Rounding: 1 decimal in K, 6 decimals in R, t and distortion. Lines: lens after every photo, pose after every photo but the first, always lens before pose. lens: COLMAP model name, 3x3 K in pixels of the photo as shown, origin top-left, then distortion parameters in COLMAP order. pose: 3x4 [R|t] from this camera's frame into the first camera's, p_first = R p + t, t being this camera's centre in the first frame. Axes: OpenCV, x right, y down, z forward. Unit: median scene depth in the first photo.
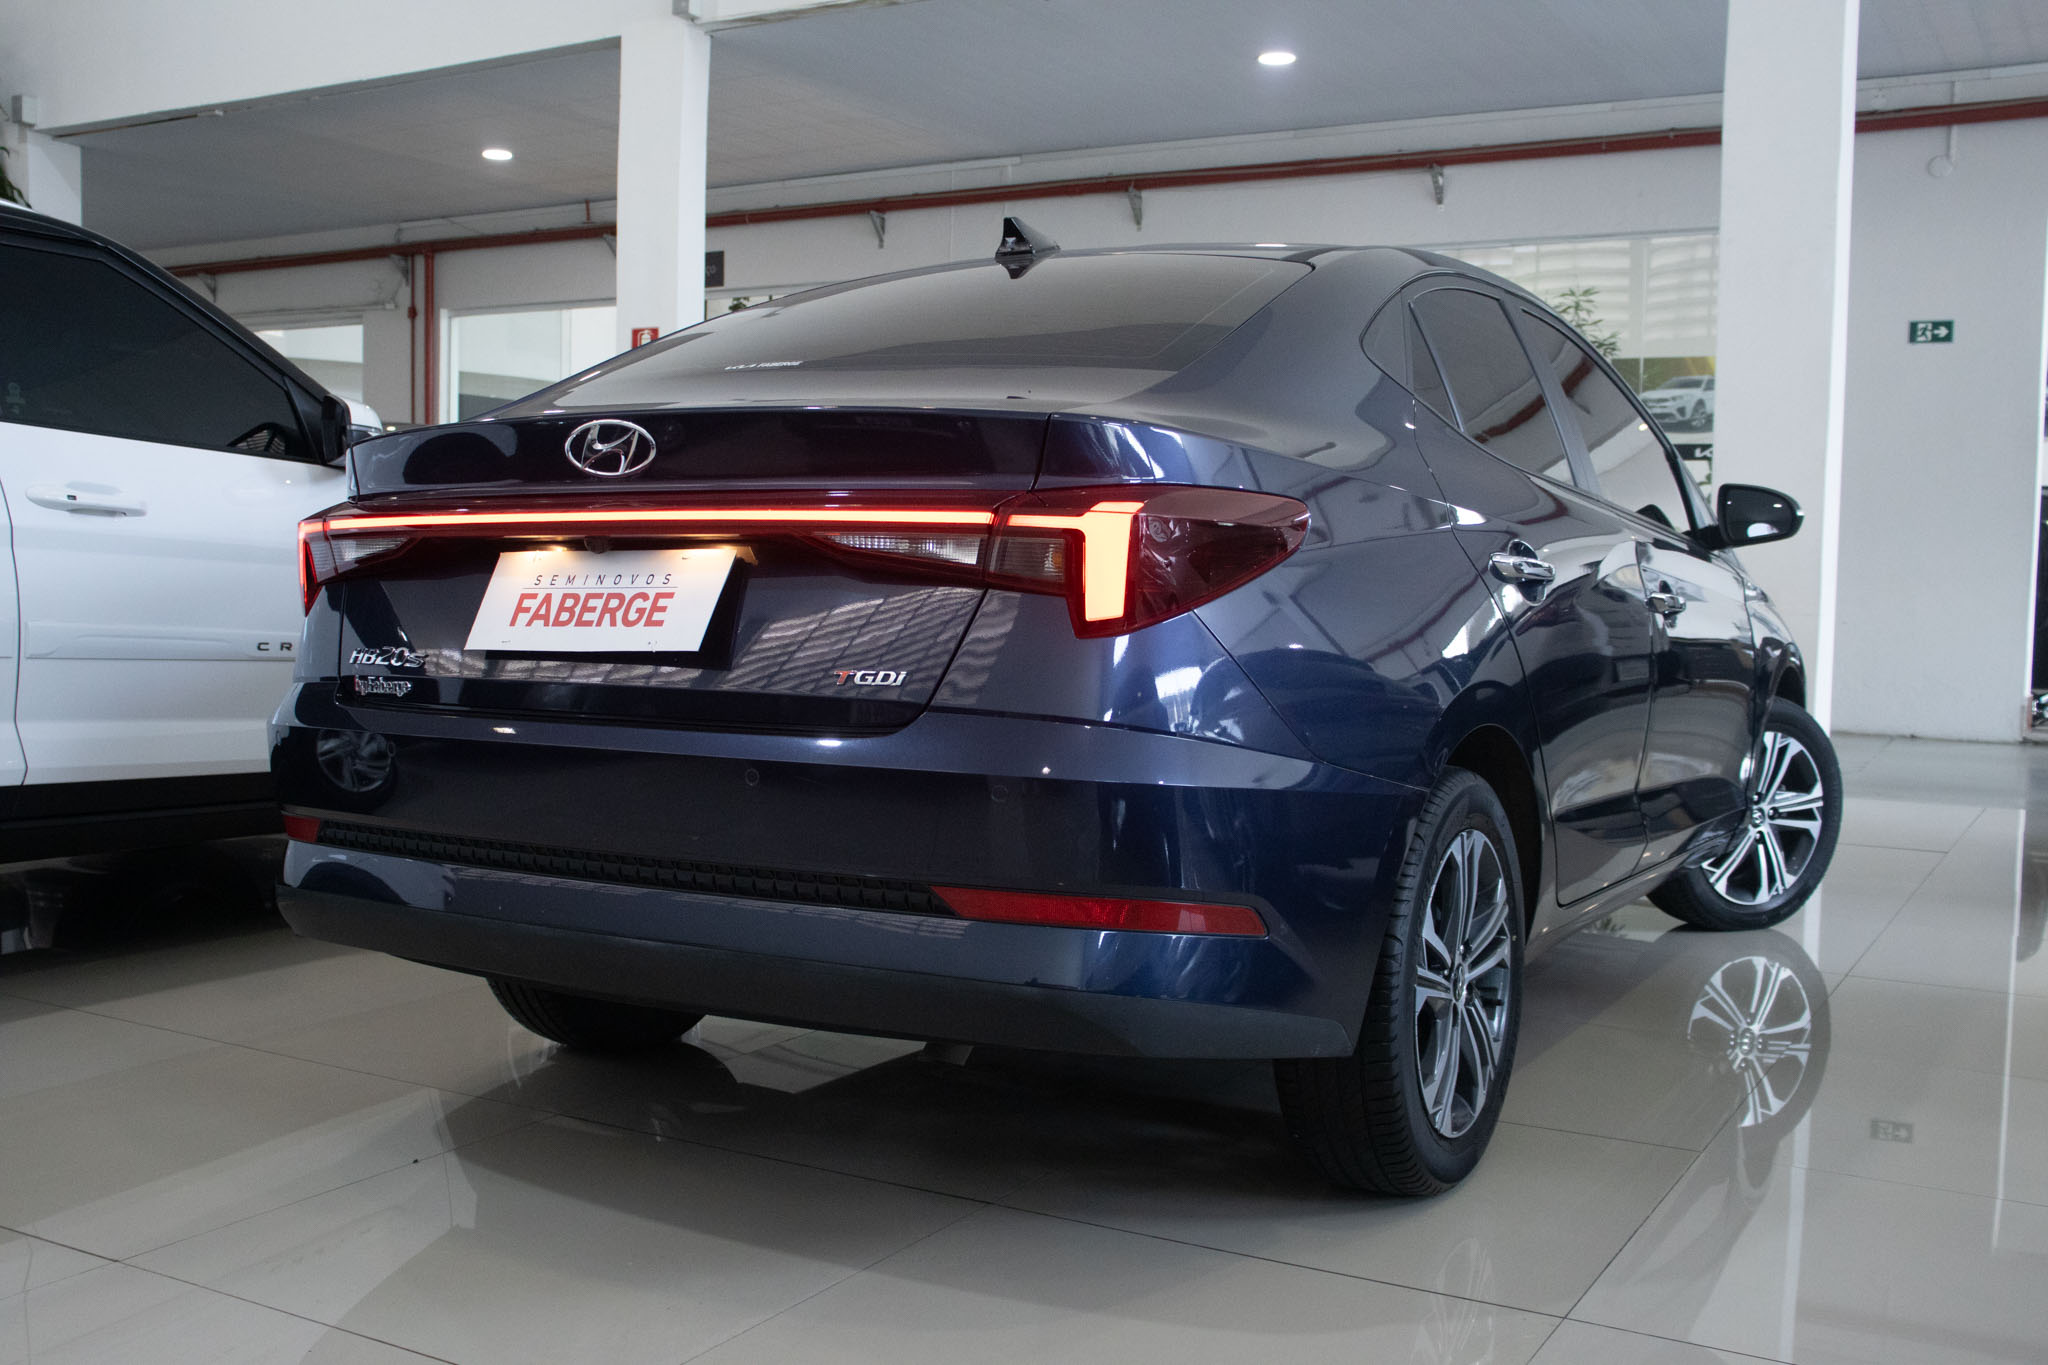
lens RADIAL K [[1979.0, 0, 1024.0], [0, 1979.0, 682.5], [0, 0, 1]] dist [-0.101950, 0.008119]
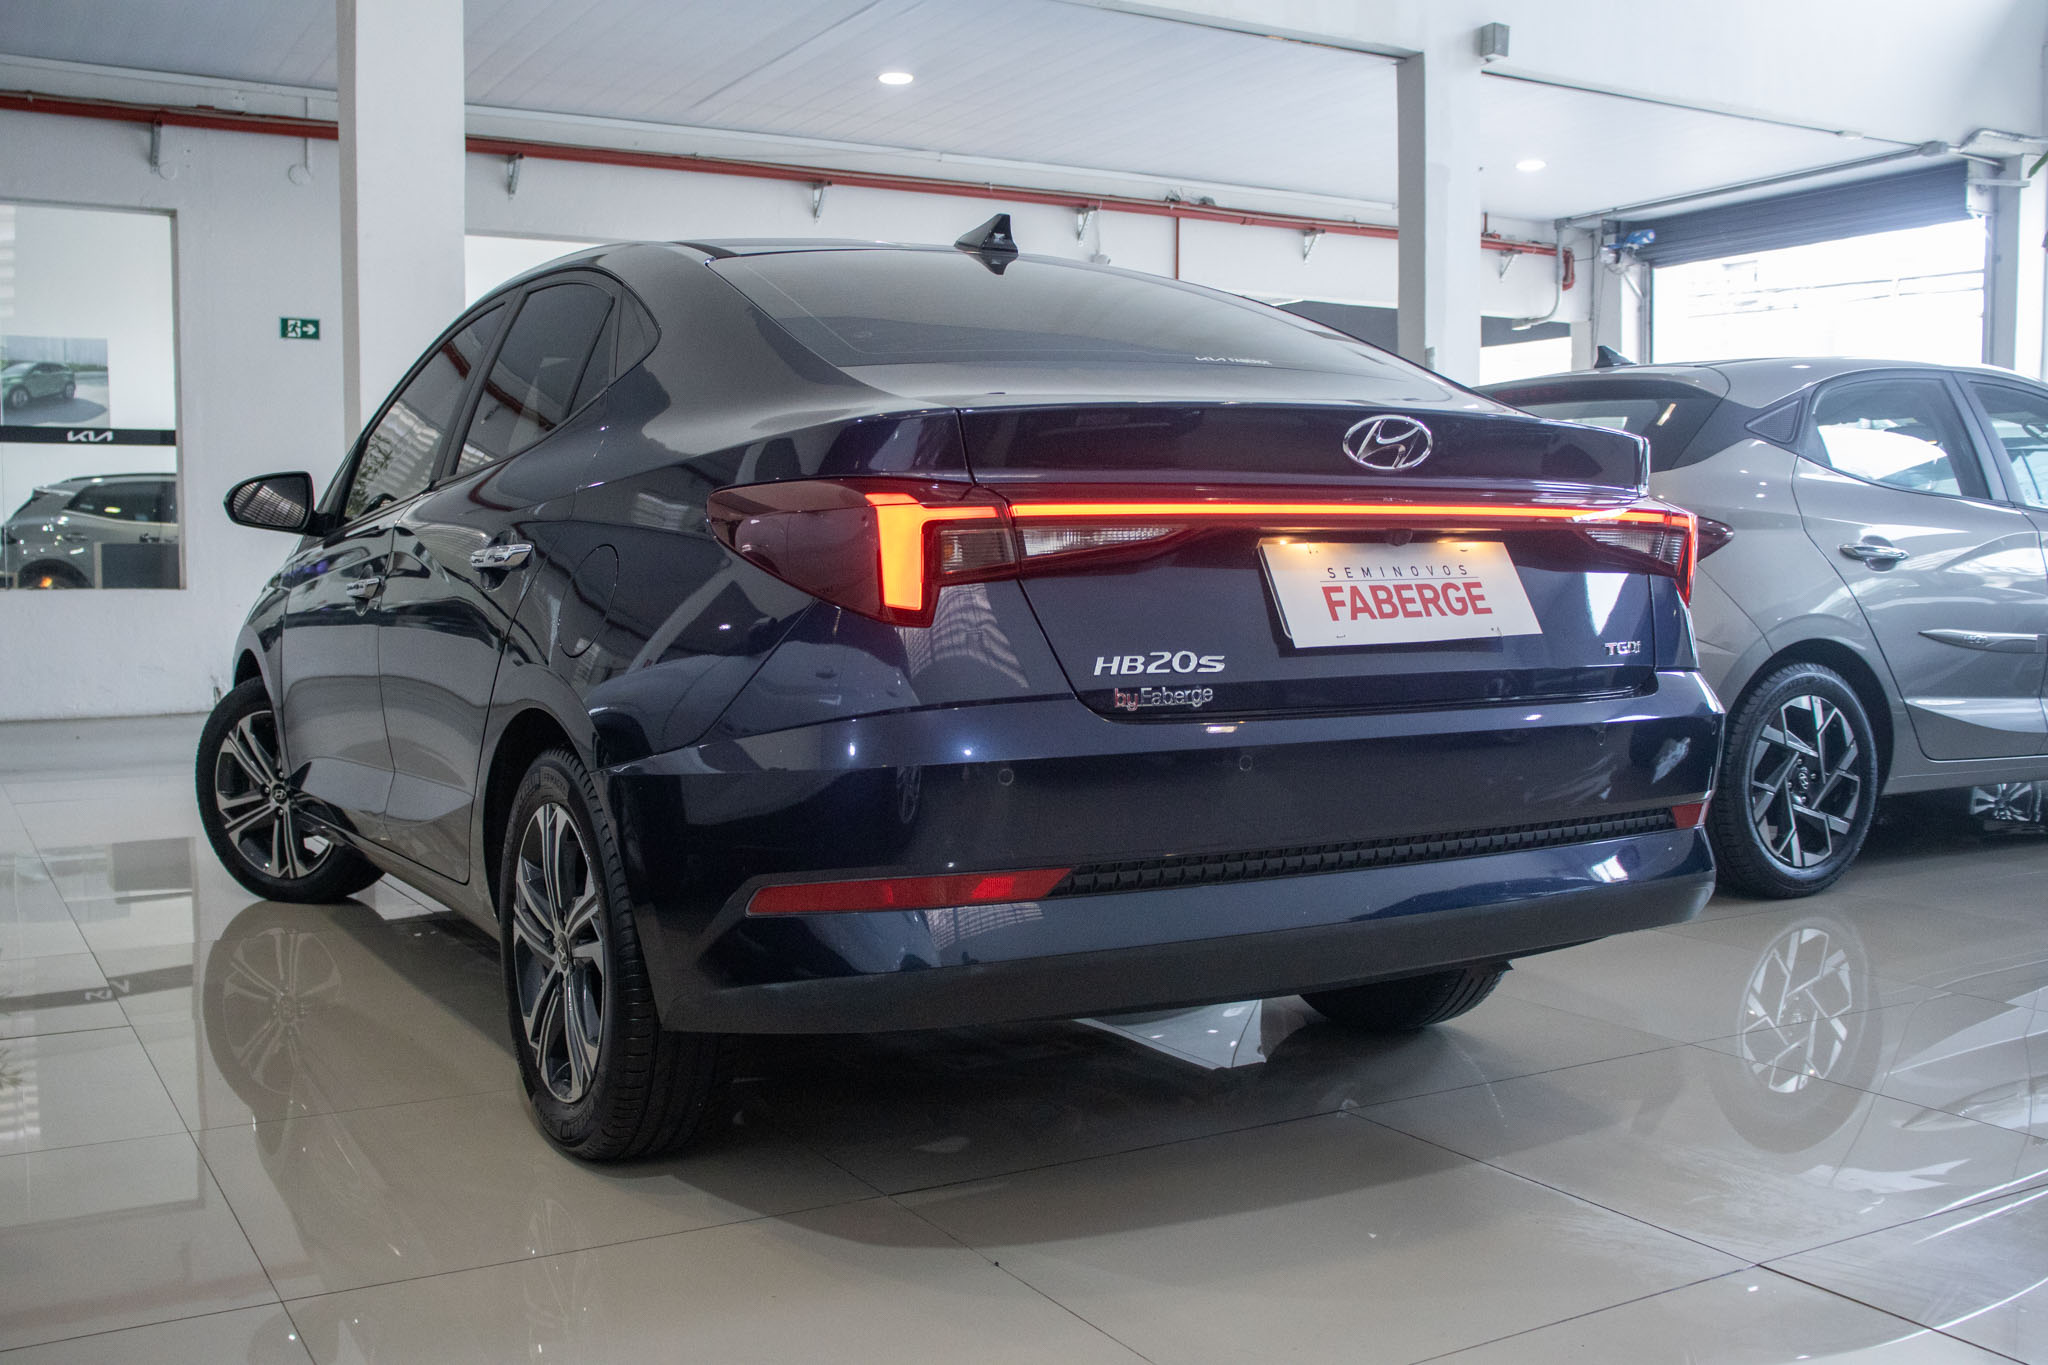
lens RADIAL K [[1904.2, 0, 1028.0], [0, 1904.2, 710.7], [0, 0, 1]] dist [-0.111251, -0.010687]
pose [[0.489348, -0.080304, 0.868384, -1.168190], [0.055931, 0.996591, 0.060642, -0.050427], [-0.870293, 0.018894, 0.492171, 0.682286]]
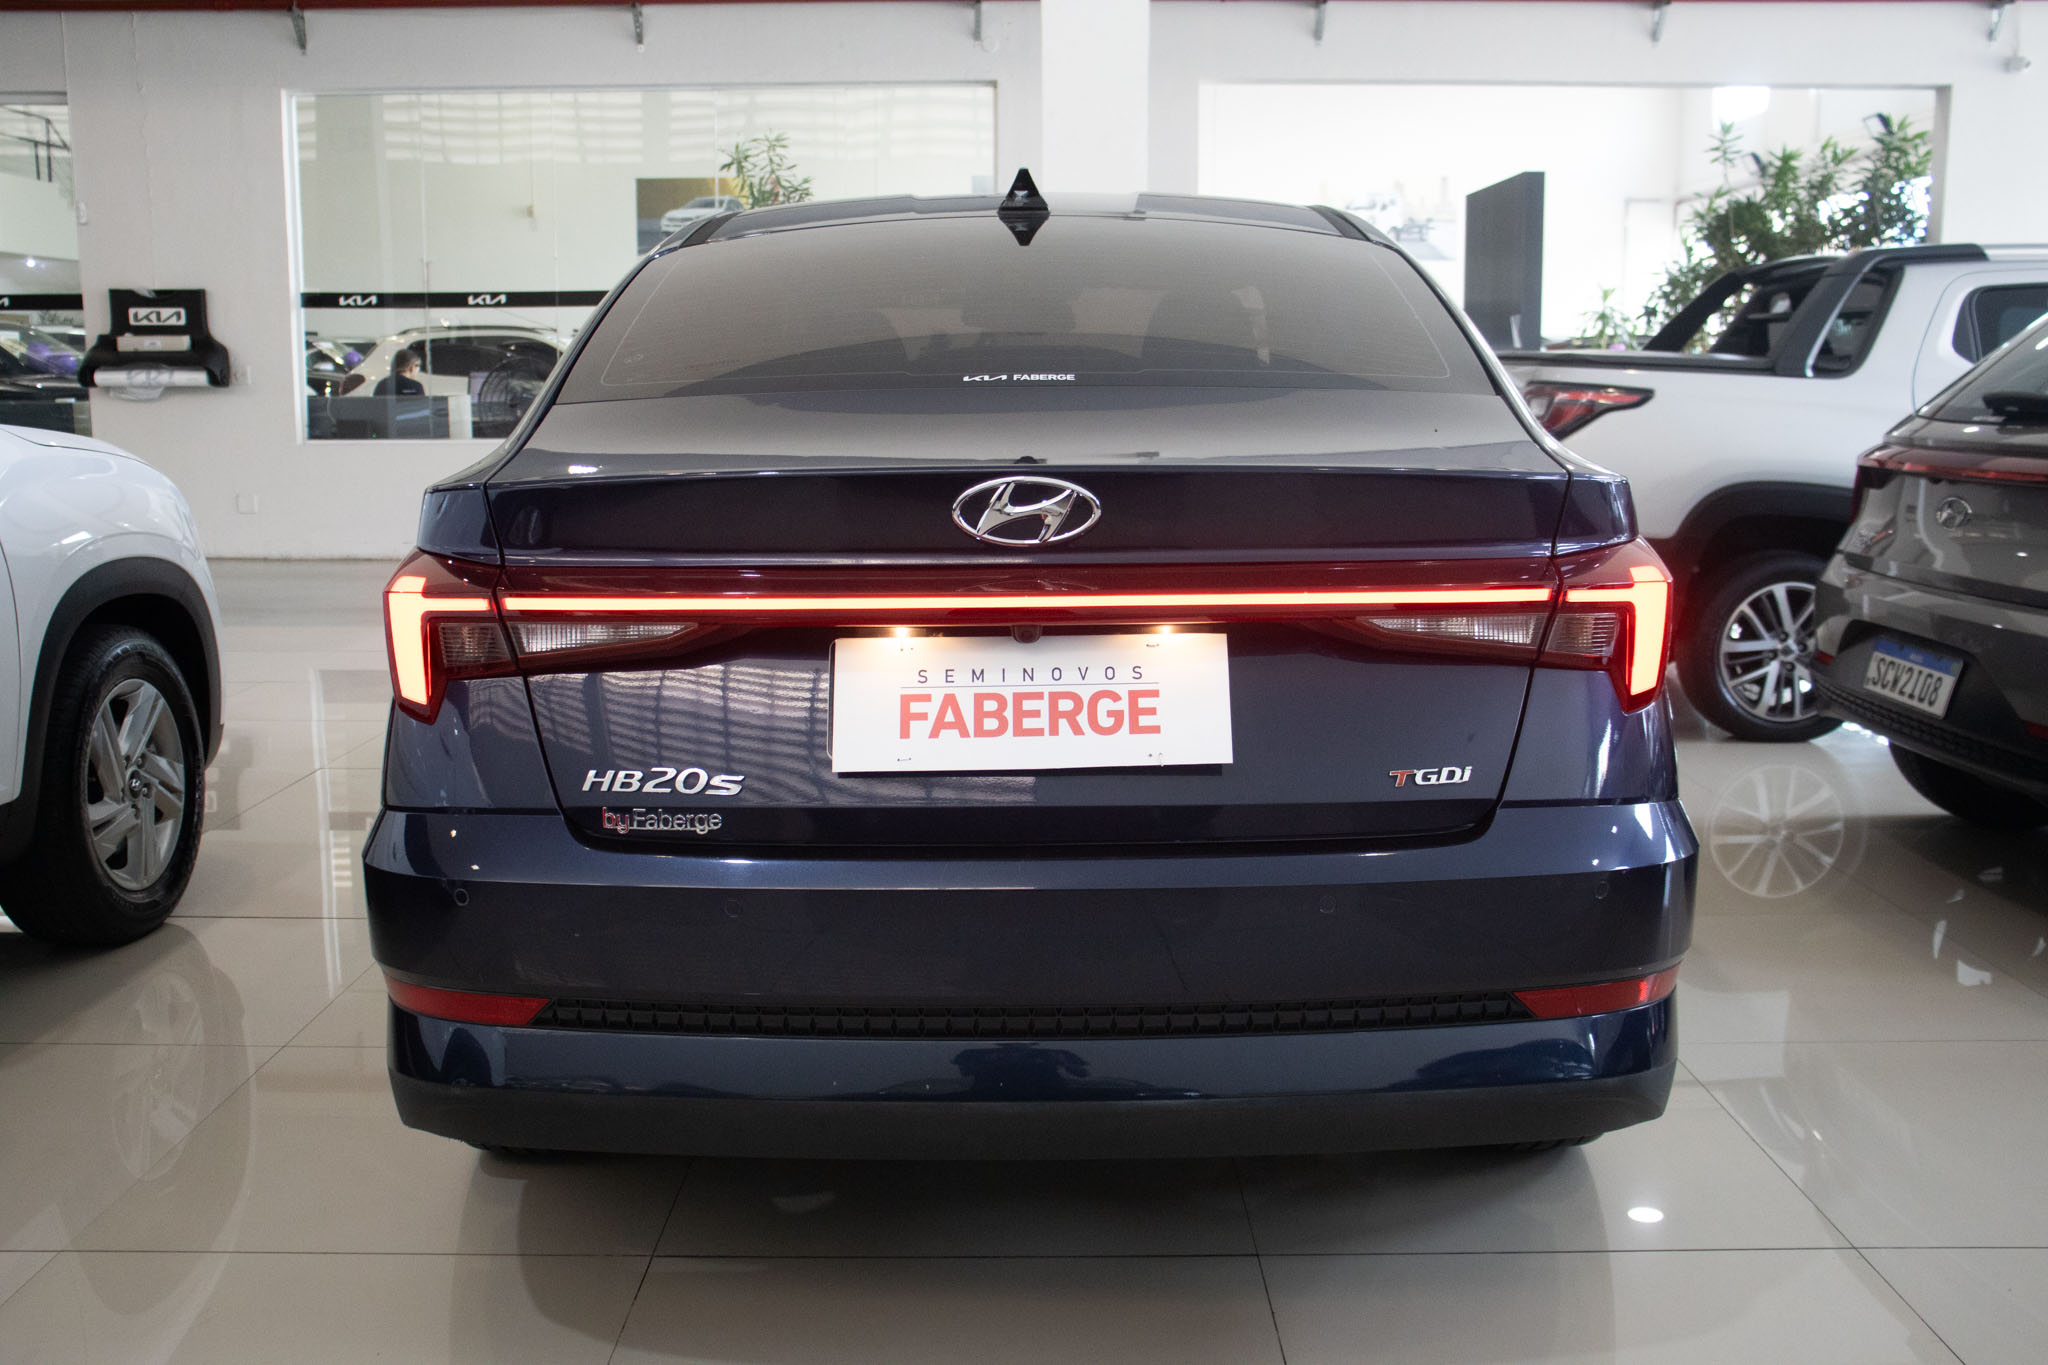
lens RADIAL K [[1881.2, 0, 1024.0], [0, 1881.2, 682.5], [0, 0, 1]] dist [-0.104158, 0.009008]
pose [[0.865253, -0.097552, 0.491753, -0.598069], [0.043066, 0.991723, 0.120959, -0.142748], [-0.499482, -0.083482, 0.862292, 0.329564]]
